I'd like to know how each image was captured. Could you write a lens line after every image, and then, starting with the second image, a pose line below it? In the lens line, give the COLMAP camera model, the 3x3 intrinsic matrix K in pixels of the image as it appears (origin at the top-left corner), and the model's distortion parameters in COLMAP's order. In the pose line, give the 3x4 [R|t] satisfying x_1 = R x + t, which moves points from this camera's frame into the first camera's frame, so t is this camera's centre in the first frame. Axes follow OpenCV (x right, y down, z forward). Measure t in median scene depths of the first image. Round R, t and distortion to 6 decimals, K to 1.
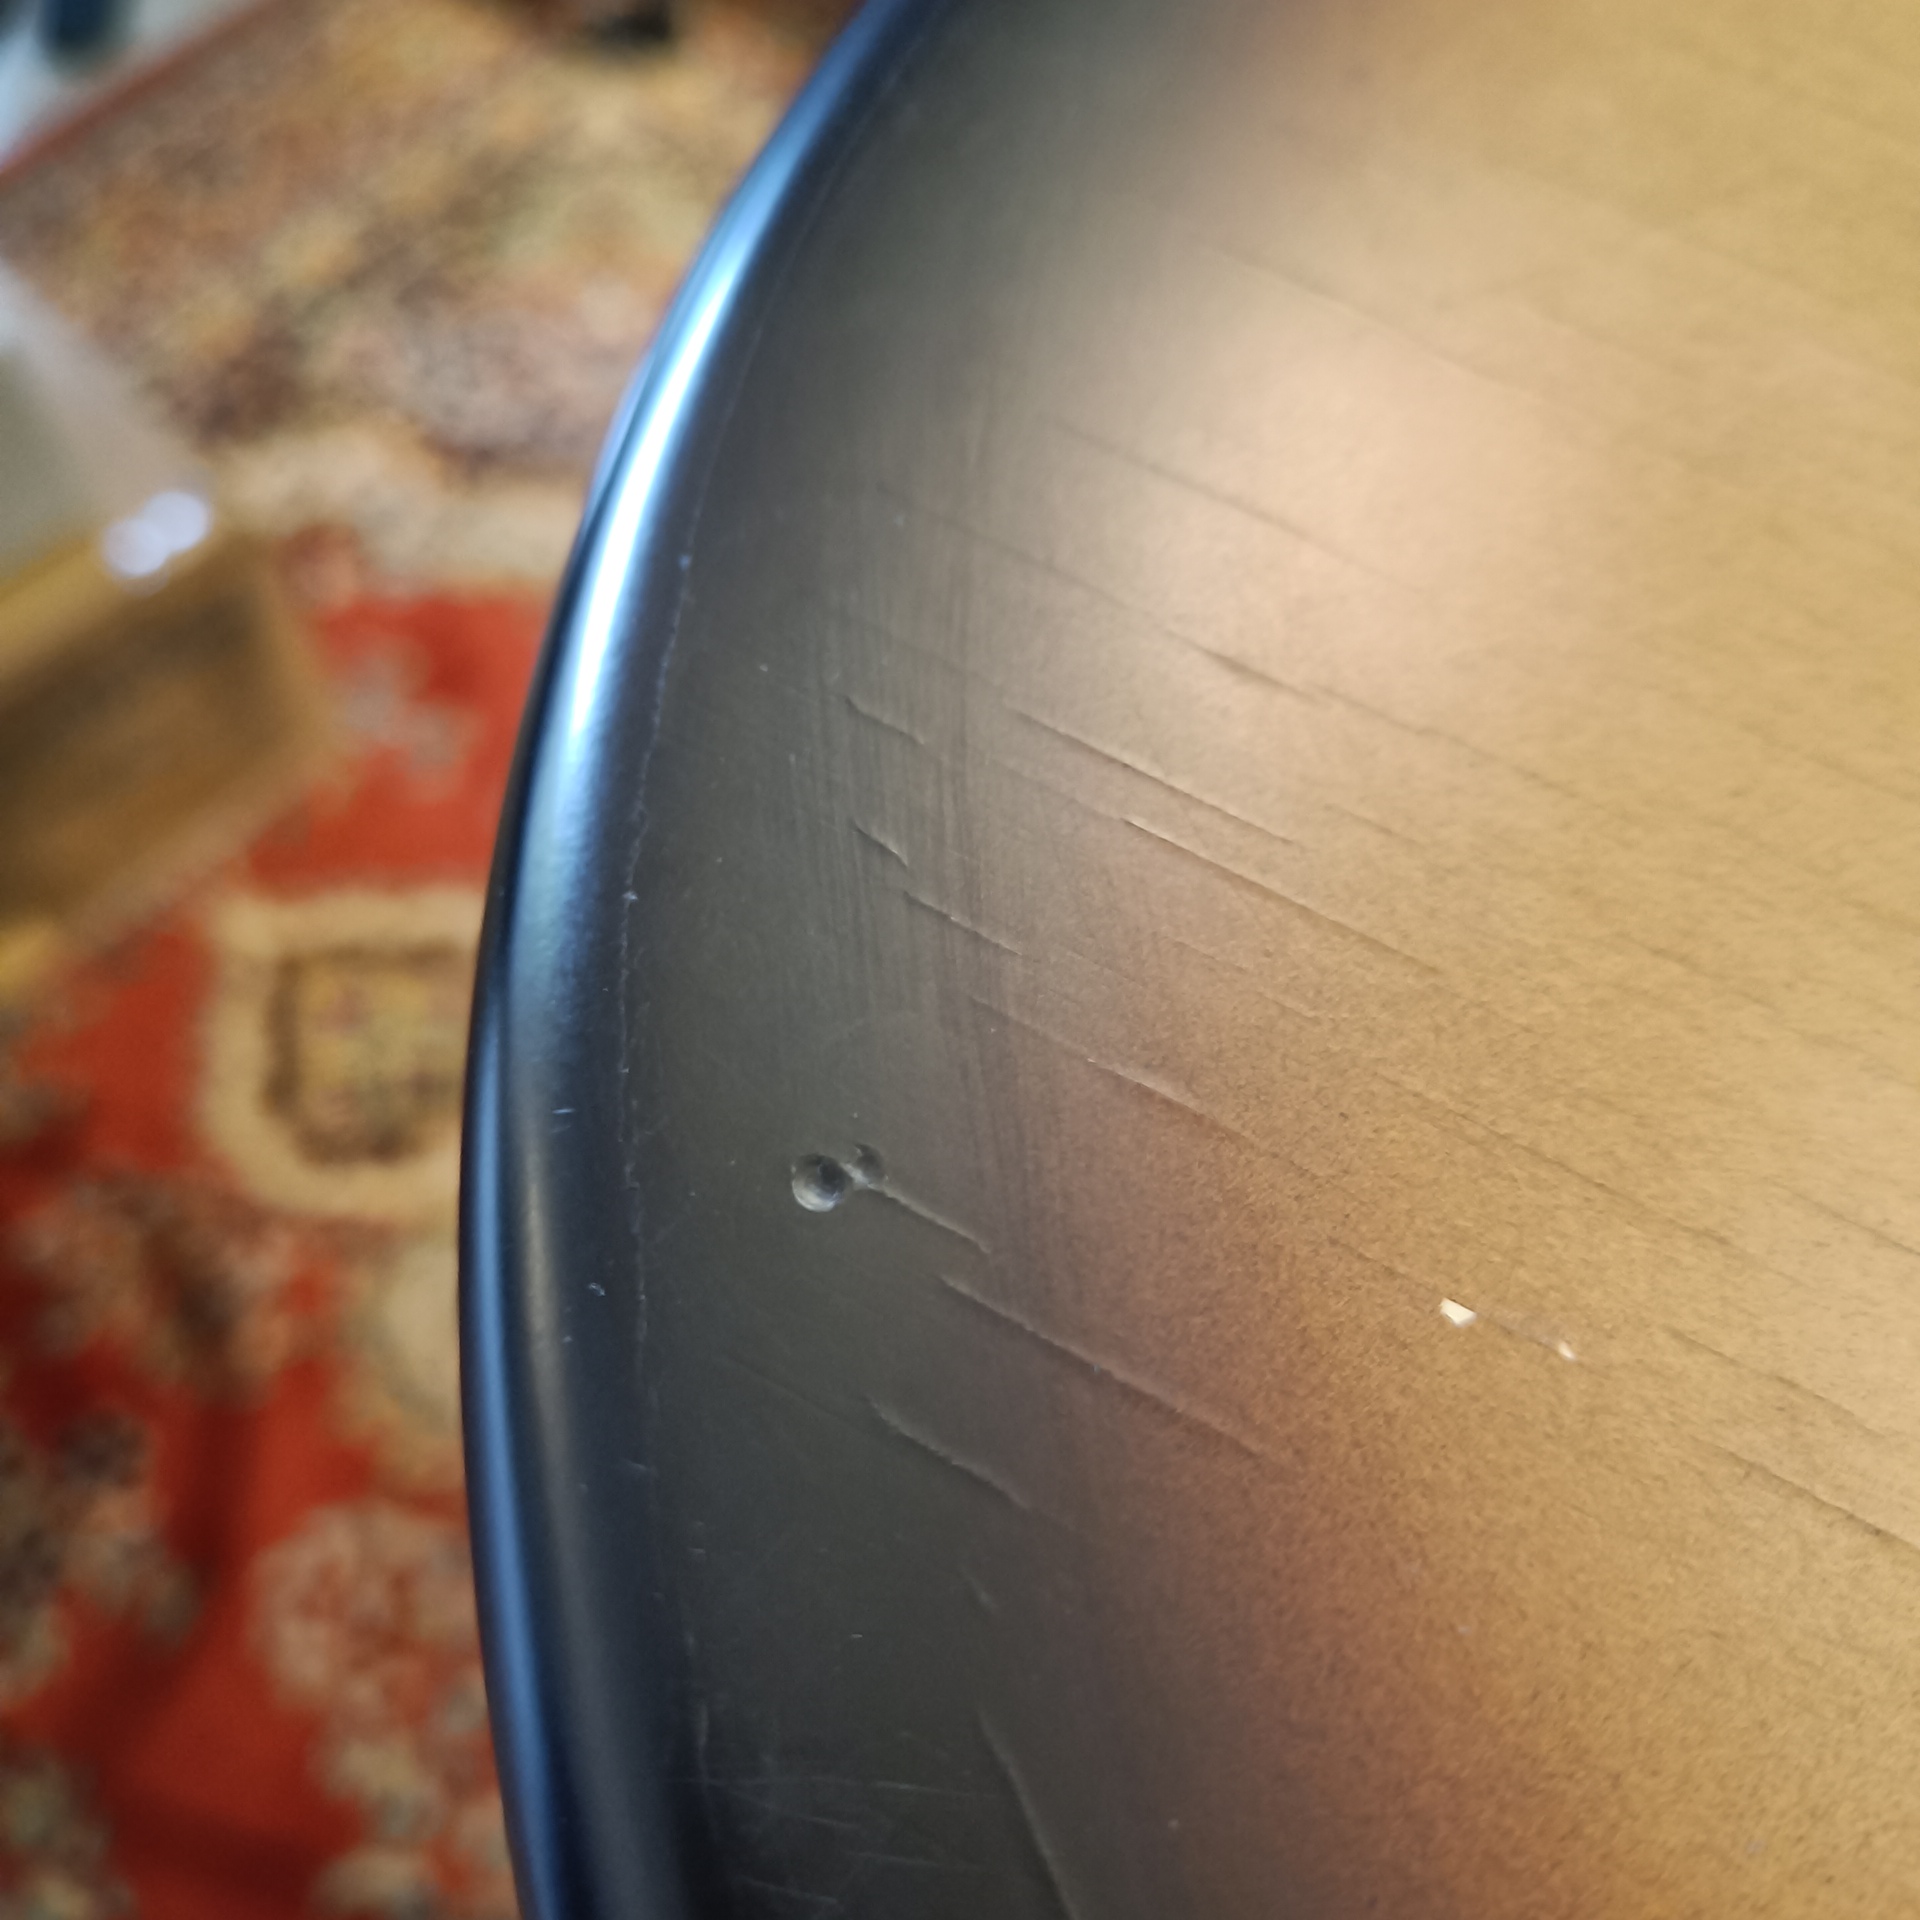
lens RADIAL K [[1716.8, 0, 858.8], [0, 1716.8, 956.7], [0, 0, 1]] dist [-0.050423, 0.016175]
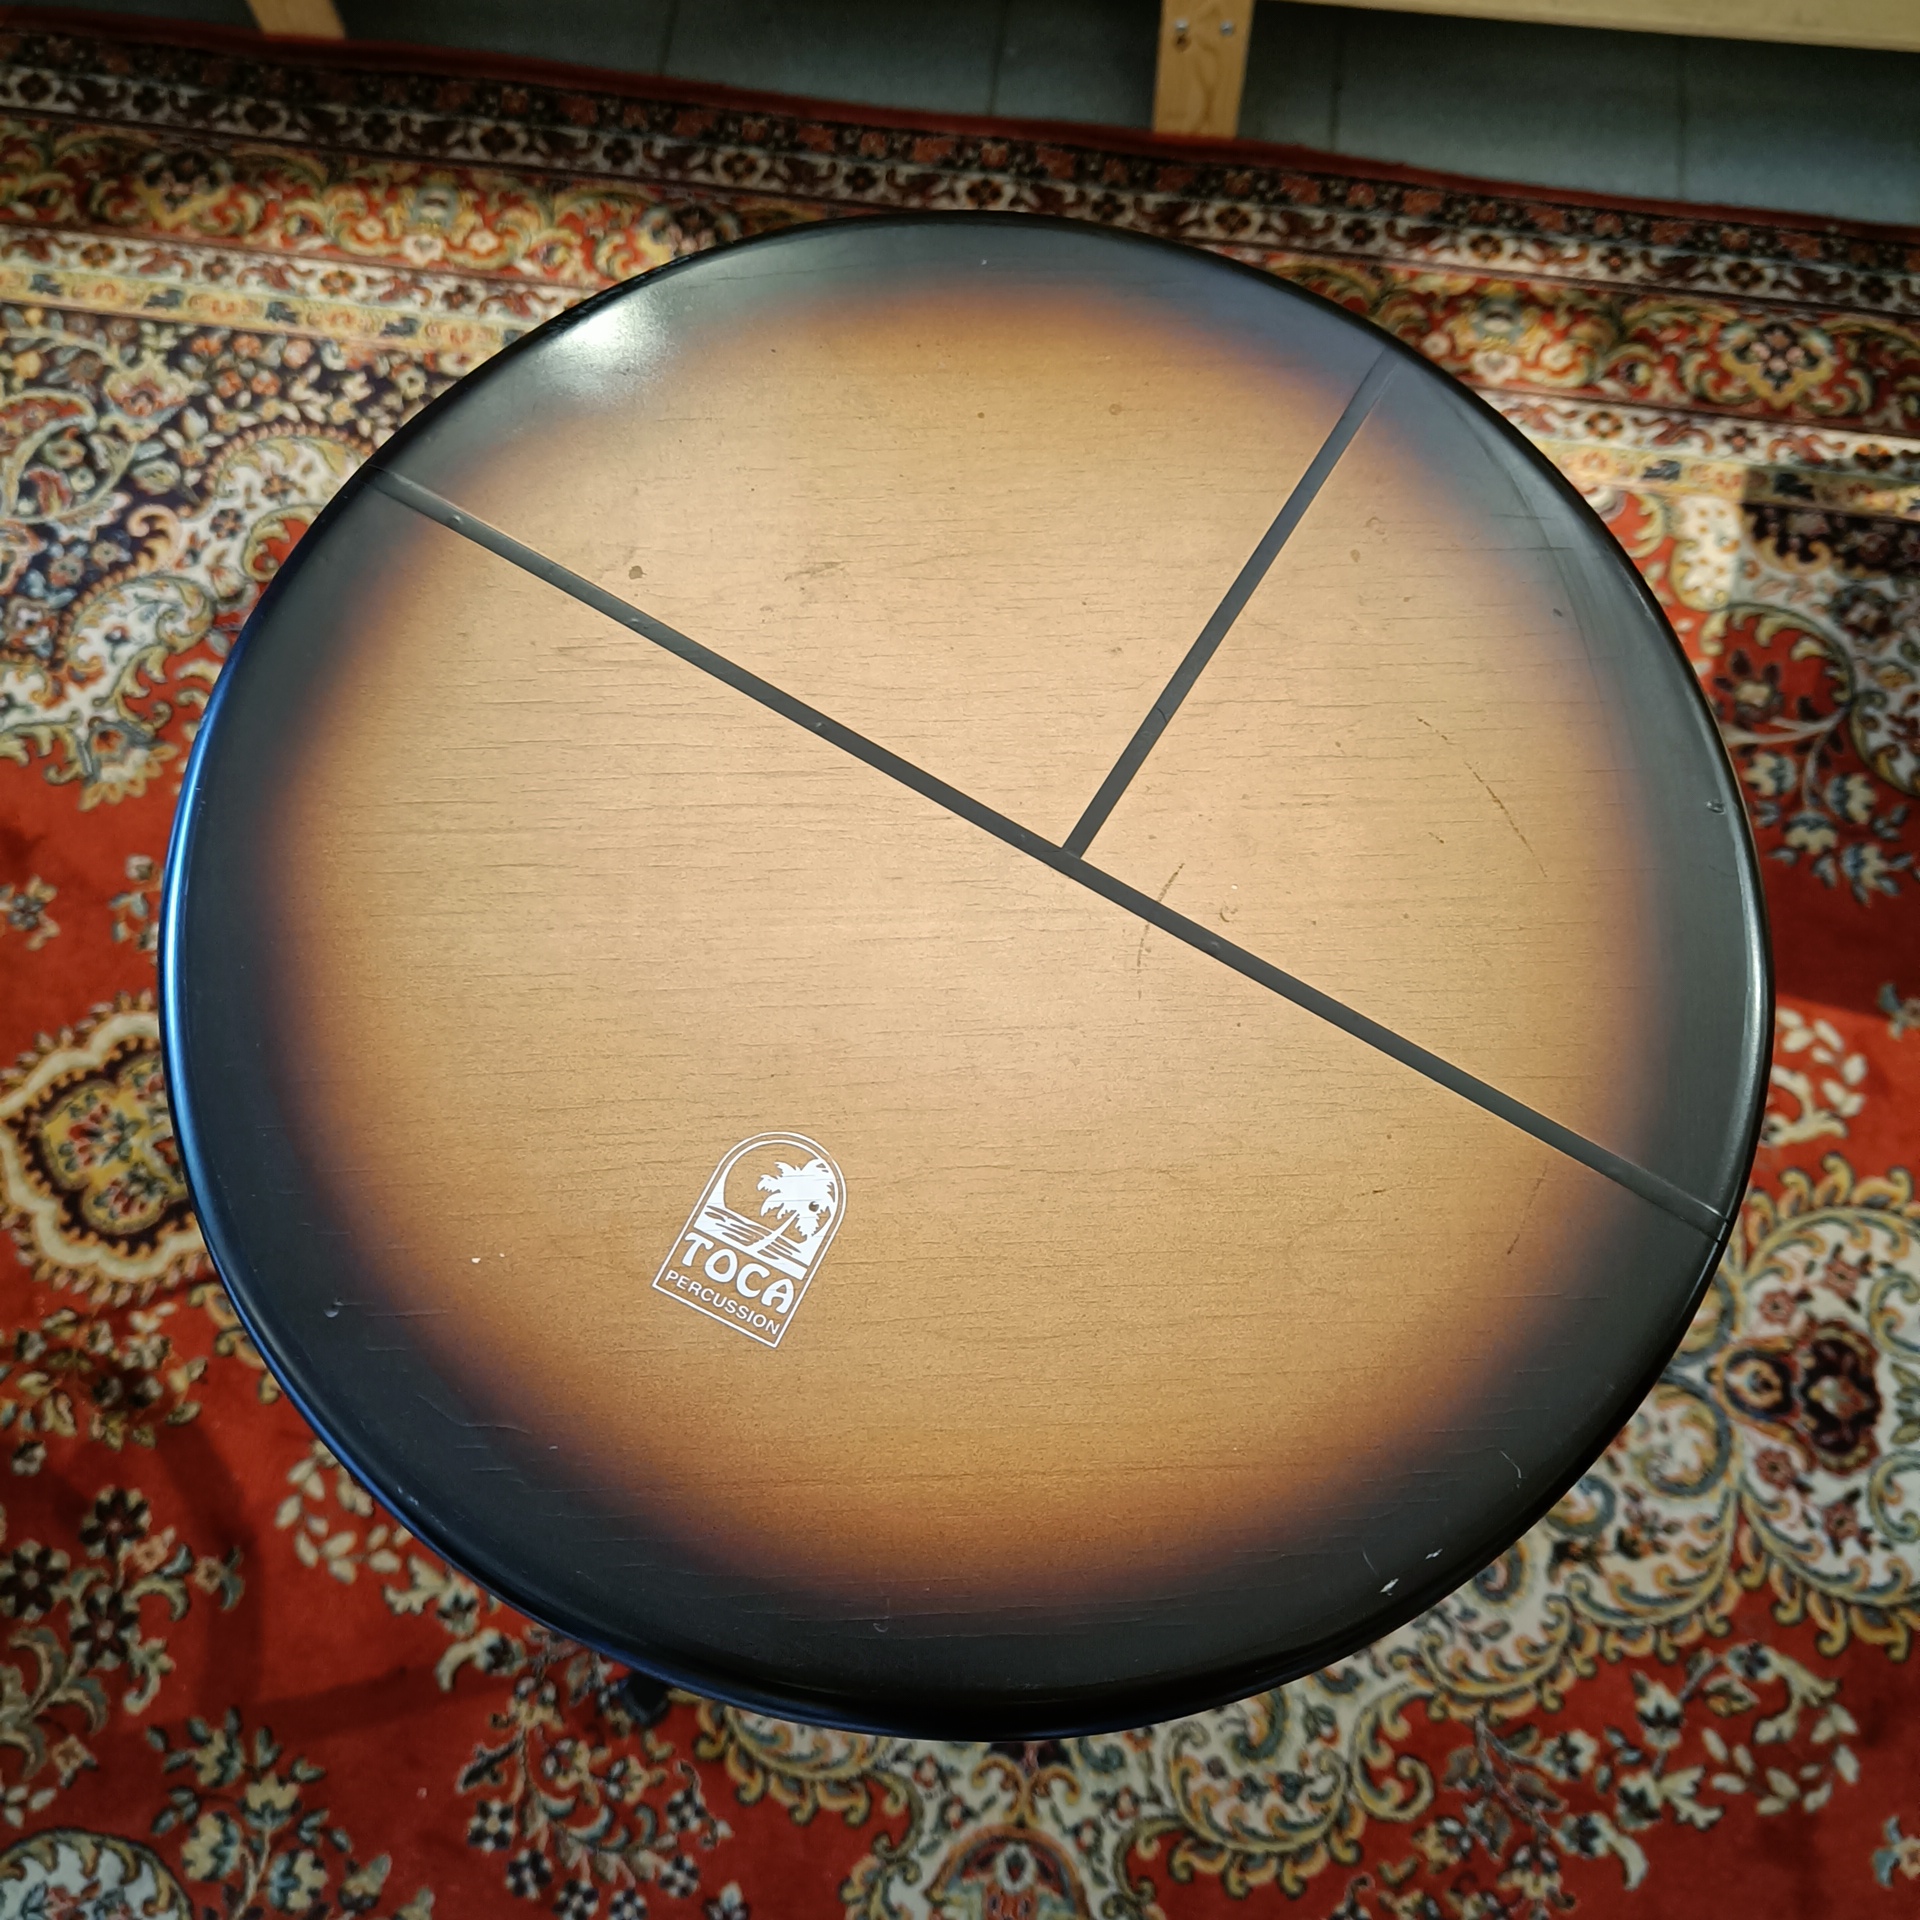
lens RADIAL K [[1716.8, 0, 858.8], [0, 1716.8, 956.7], [0, 0, 1]] dist [-0.050423, 0.016175]
pose [[0.857390, -0.500188, 0.121226, 0.992428], [0.468790, 0.856200, 0.217156, -0.903202], [-0.212412, -0.129358, 0.968580, -3.188111]]
